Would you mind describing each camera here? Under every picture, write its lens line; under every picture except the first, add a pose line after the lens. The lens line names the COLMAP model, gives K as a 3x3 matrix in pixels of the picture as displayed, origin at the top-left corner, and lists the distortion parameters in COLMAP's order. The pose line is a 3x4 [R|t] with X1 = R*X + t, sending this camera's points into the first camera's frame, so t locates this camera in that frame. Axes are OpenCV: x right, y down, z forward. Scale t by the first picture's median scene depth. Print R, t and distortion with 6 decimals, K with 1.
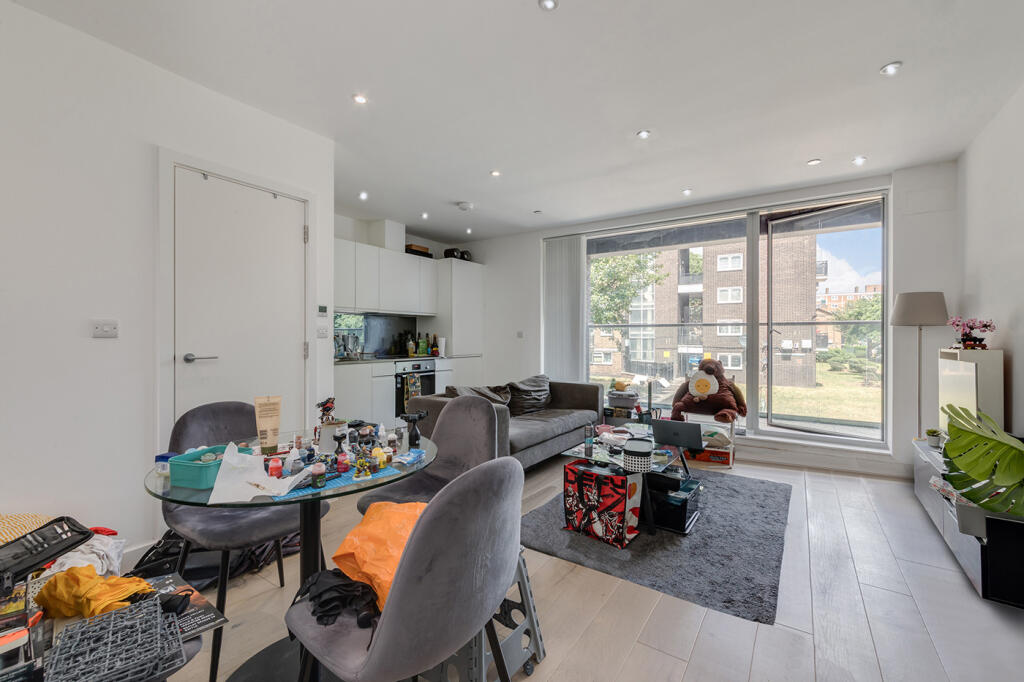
lens RADIAL K [[418.5, 0, 512.9], [0, 418.5, 339.8], [0, 0, 1]] dist [-0.003314, -0.000297]
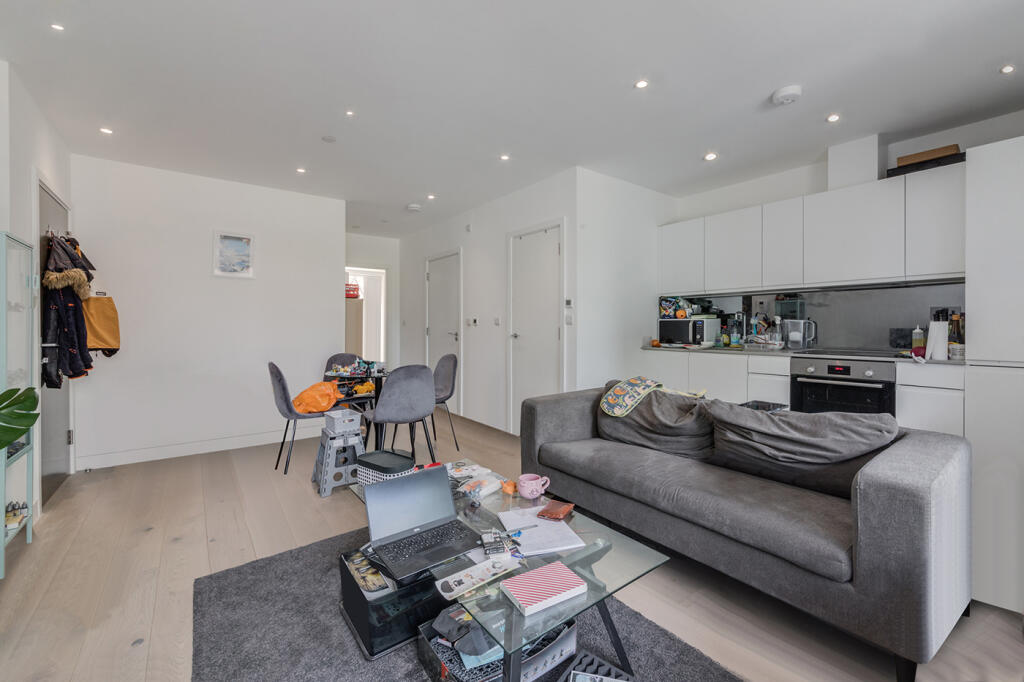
lens RADIAL K [[418.5, 0, 530.2], [0, 418.5, 326.7], [0, 0, 1]] dist [-0.003314, -0.000297]
pose [[-0.287910, -0.000440, -0.957657, 0.722601], [0.000137, 1.000000, -0.000501, 0.002327], [0.957657, -0.000276, -0.287910, 1.107911]]
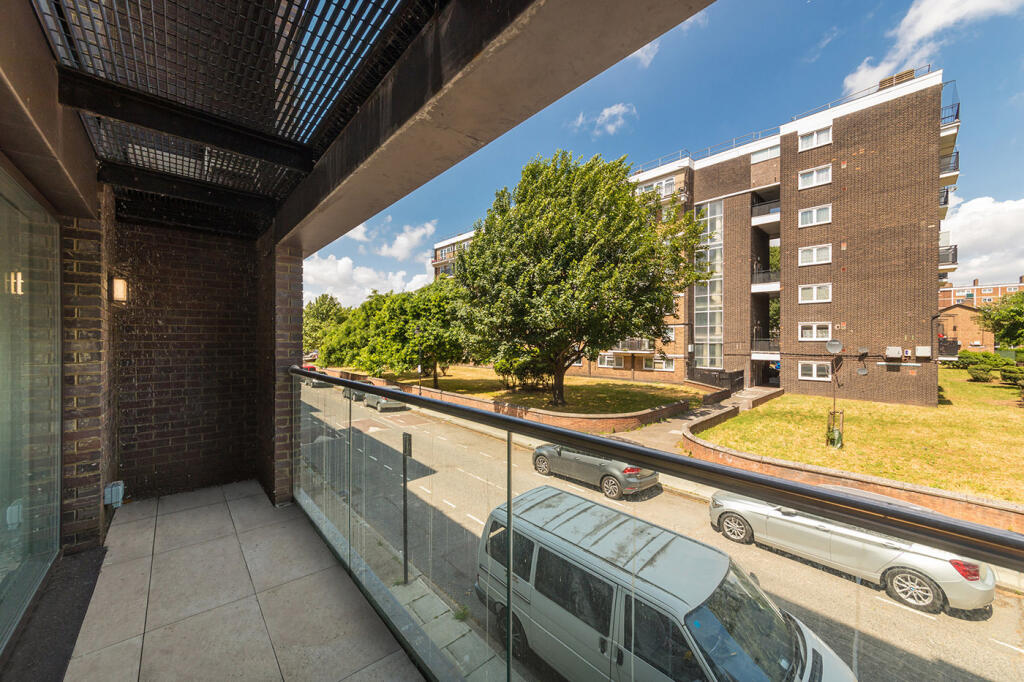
lens RADIAL K [[378.5, 0, 512.7], [0, 378.5, 341.1], [0, 0, 1]] dist [0.003903, 0.000719]
pose [[0.971398, -0.005947, -0.237384, 0.100406], [0.005697, 0.999982, -0.001740, -0.011008], [0.237390, 0.000338, 0.971414, 0.096367]]
